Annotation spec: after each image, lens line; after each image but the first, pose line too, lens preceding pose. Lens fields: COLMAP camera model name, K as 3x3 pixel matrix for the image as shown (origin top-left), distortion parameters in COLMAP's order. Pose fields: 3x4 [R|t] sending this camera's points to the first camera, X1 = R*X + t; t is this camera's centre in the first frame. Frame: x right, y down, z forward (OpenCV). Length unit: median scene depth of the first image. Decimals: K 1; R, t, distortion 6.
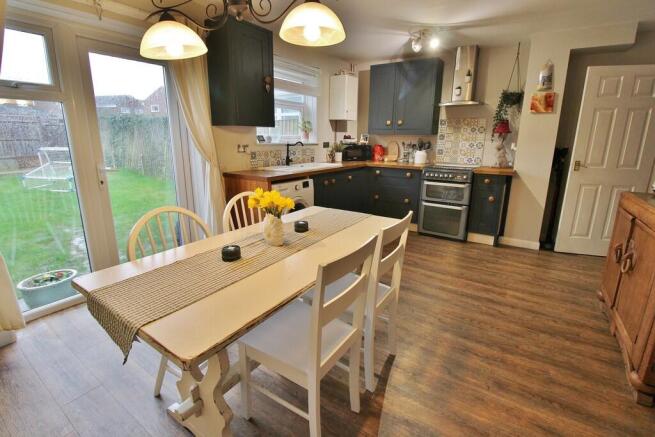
lens RADIAL K [[308.5, 0, 319.5], [0, 308.5, 209.4], [0, 0, 1]] dist [-0.001493, -0.000650]
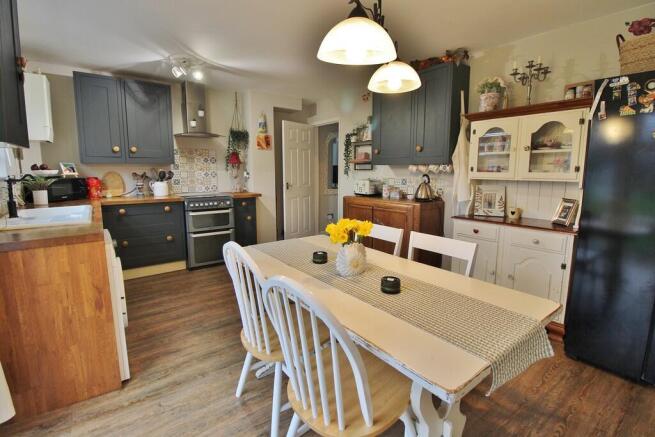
lens RADIAL K [[308.5, 0, 319.5], [0, 308.5, 209.4], [0, 0, 1]] dist [-0.001493, -0.000650]
pose [[0.345270, -0.128830, 0.929619, -0.417169], [0.214609, 0.975126, 0.055429, -0.070867], [-0.913636, 0.180367, 0.364330, 0.300879]]
